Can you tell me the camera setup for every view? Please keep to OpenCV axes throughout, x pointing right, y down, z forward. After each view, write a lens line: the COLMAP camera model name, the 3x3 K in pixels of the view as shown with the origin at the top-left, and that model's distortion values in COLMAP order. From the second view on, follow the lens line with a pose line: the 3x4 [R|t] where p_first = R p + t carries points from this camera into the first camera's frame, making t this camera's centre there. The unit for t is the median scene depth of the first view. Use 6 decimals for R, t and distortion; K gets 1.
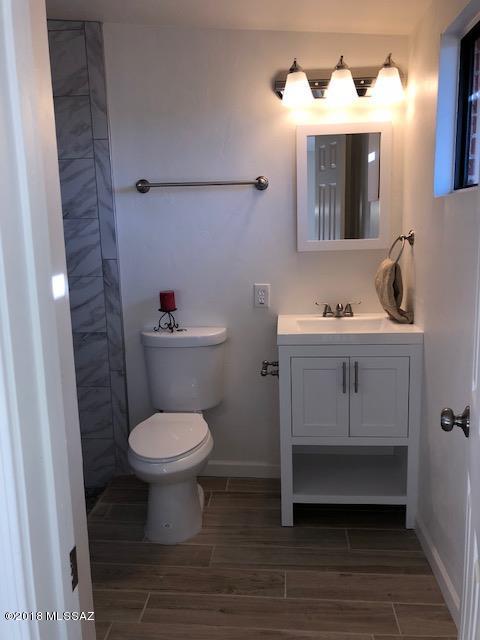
lens RADIAL K [[533.9, 0, 238.4], [0, 533.9, 321.4], [0, 0, 1]] dist [0.055398, -0.045585]
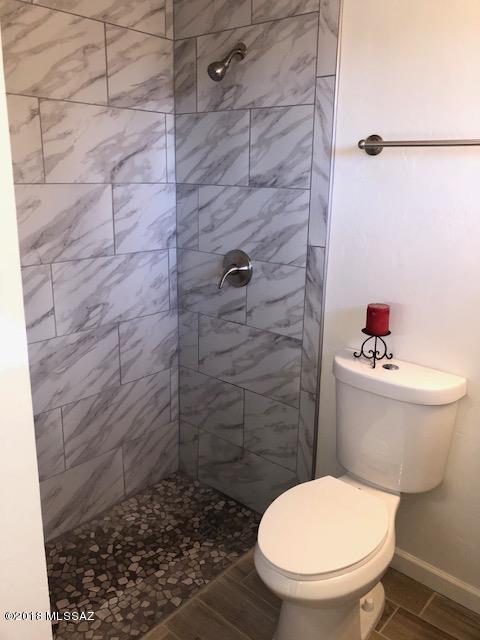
lens RADIAL K [[533.9, 0, 239.3], [0, 533.9, 313.3], [0, 0, 1]] dist [0.055398, -0.045585]
pose [[0.792563, 0.200639, -0.575836, 0.114989], [-0.153494, 0.979555, 0.130043, -0.105509], [0.590155, -0.014680, 0.807156, 0.348012]]
